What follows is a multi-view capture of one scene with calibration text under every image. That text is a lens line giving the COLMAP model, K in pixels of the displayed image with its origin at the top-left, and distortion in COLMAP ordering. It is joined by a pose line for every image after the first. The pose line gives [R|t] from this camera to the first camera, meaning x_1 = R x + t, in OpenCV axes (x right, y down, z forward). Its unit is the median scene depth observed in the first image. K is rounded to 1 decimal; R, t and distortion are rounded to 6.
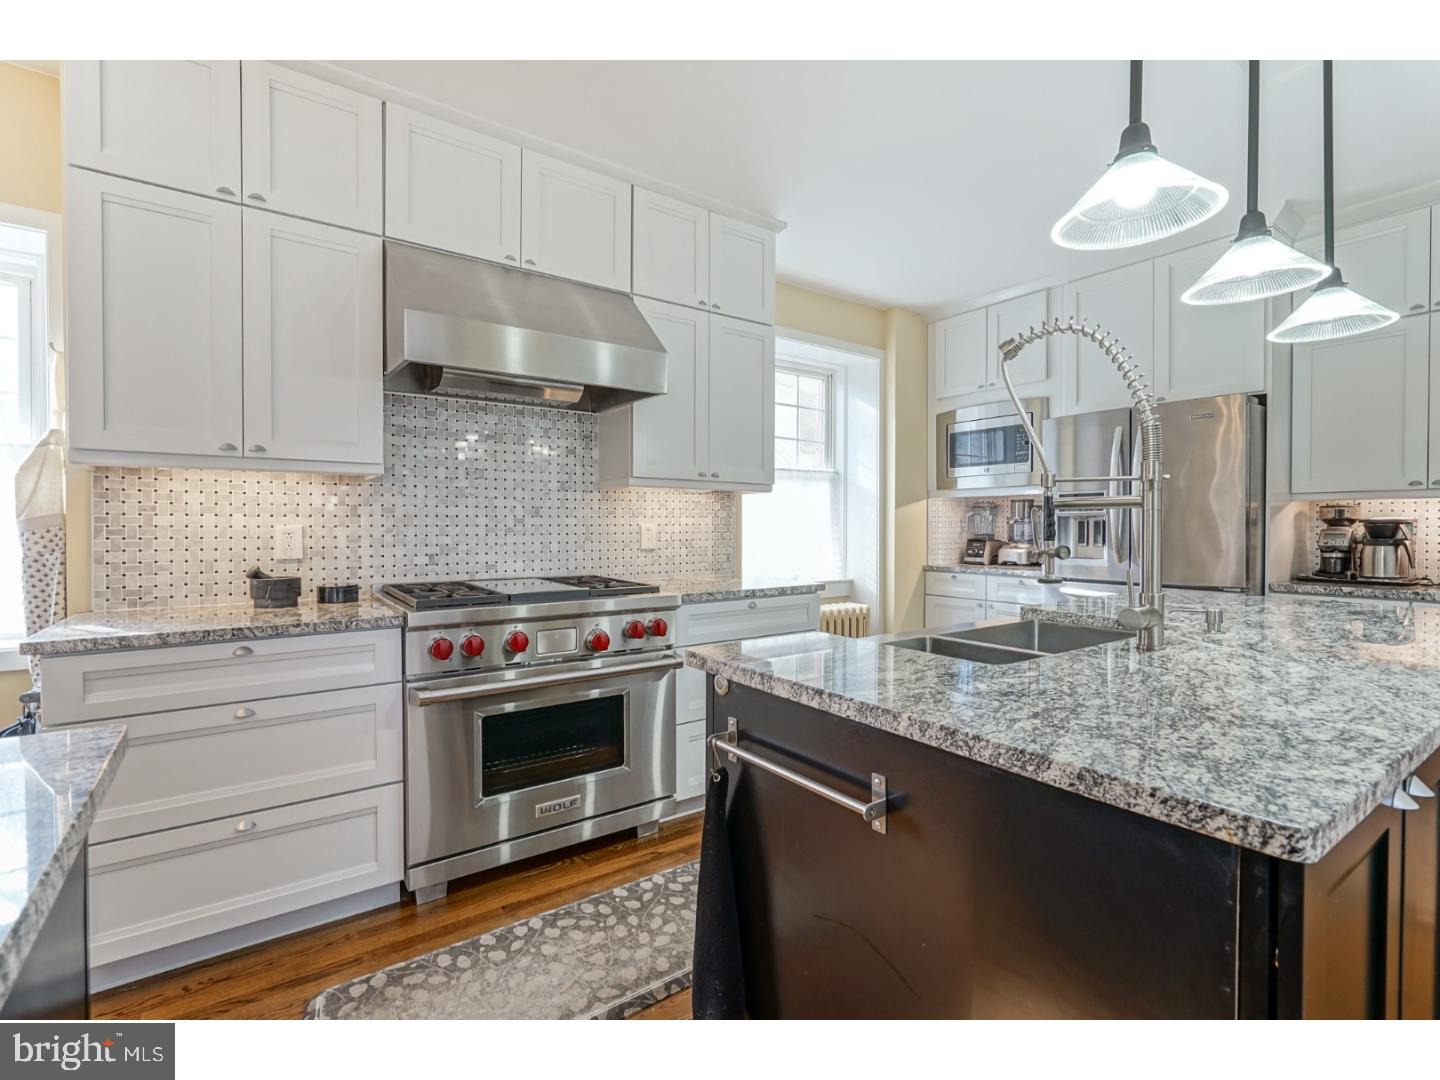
lens RADIAL K [[658.5, 0, 719.4], [0, 658.5, 533.8], [0, 0, 1]] dist [-0.000311, -0.000079]
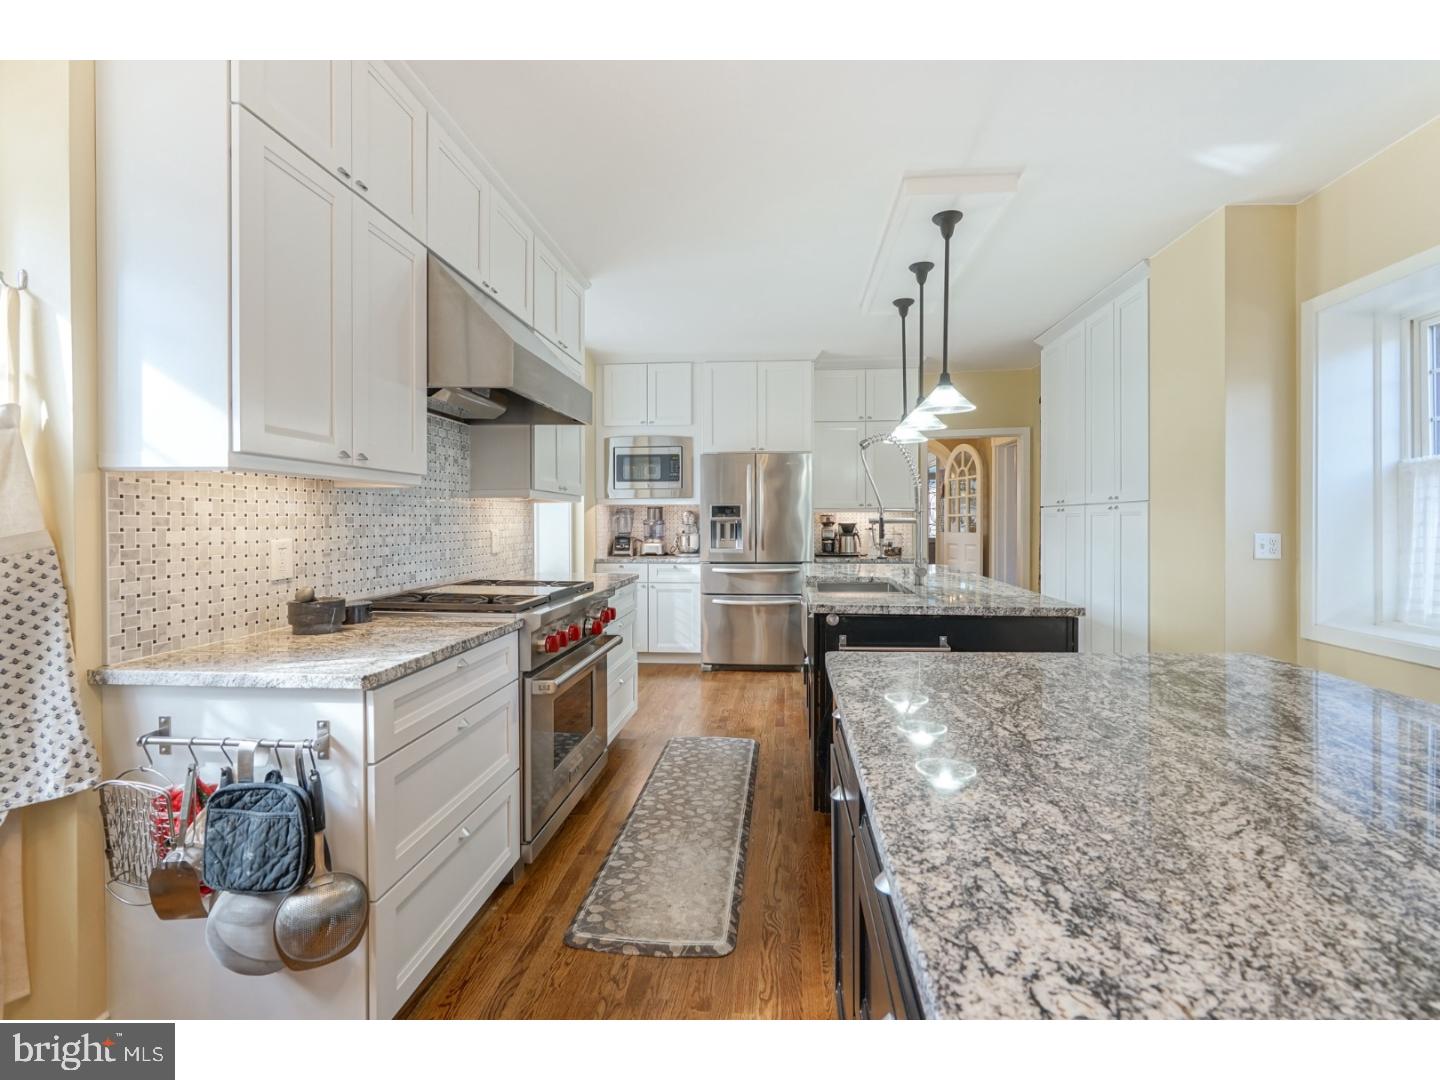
lens RADIAL K [[658.5, 0, 734.7], [0, 658.5, 528.4], [0, 0, 1]] dist [-0.000311, -0.000079]
pose [[0.638837, -0.010621, 0.769269, -1.028657], [0.010416, 0.999932, 0.005155, -0.027686], [-0.769272, 0.004719, 0.638904, 0.011491]]
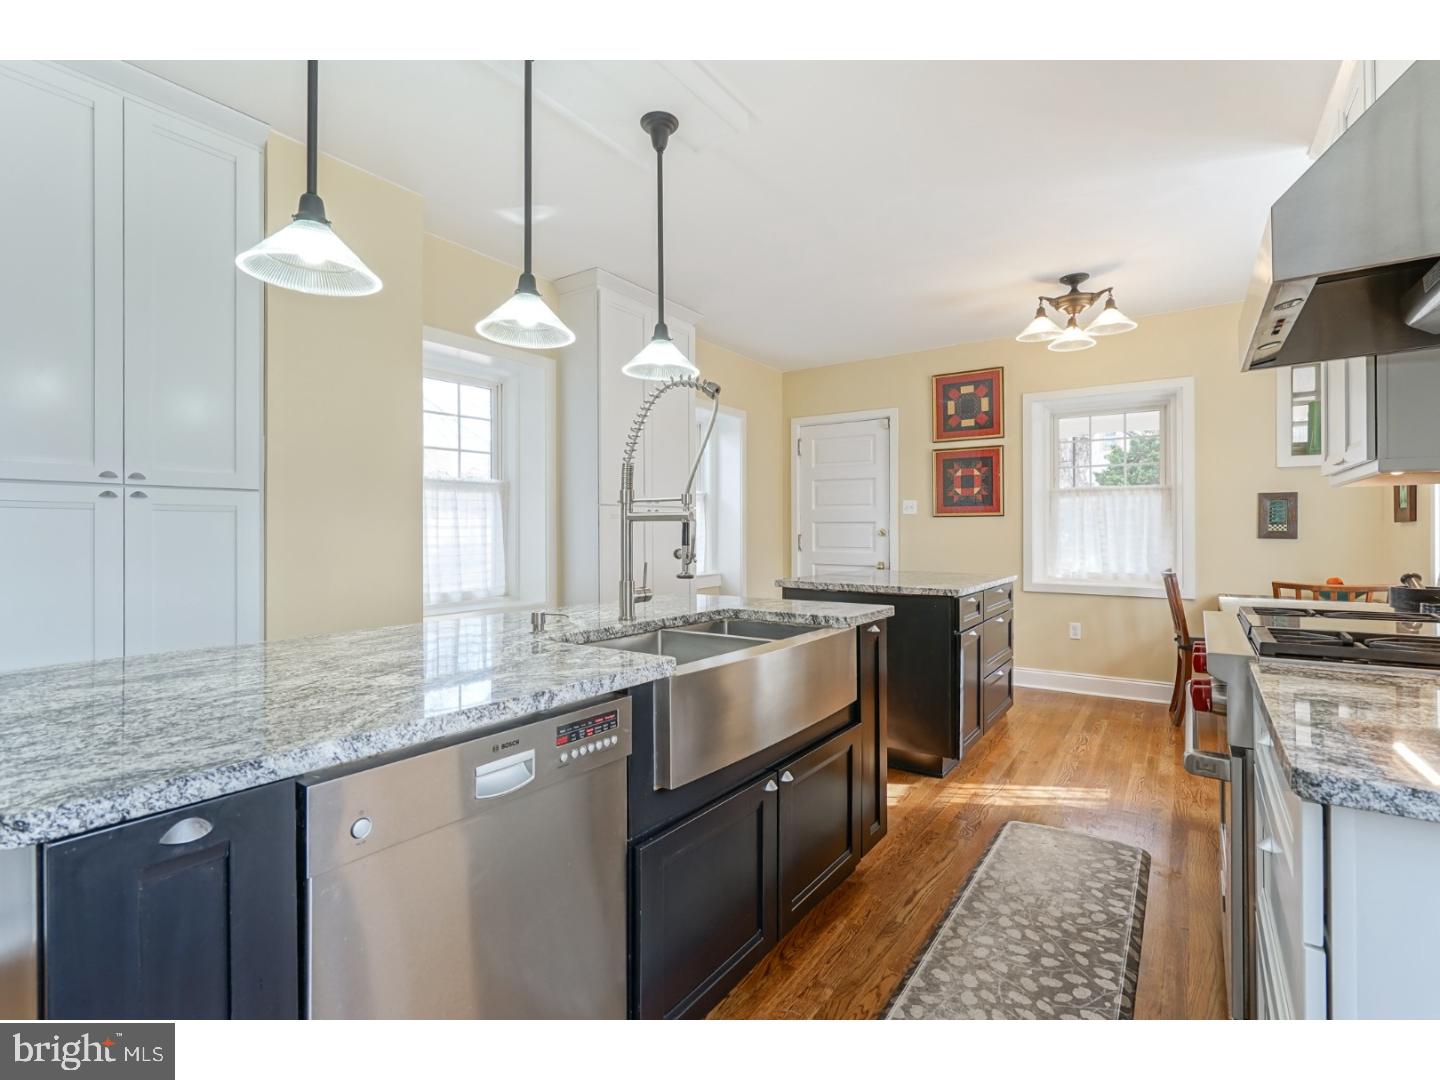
lens RADIAL K [[658.5, 0, 707.7], [0, 658.5, 533.4], [0, 0, 1]] dist [-0.000311, -0.000079]
pose [[-0.947272, -0.002498, -0.320422, 0.635726], [-0.005675, 0.999944, 0.008982, -0.024012], [0.320382, 0.010327, -0.947232, 1.634441]]
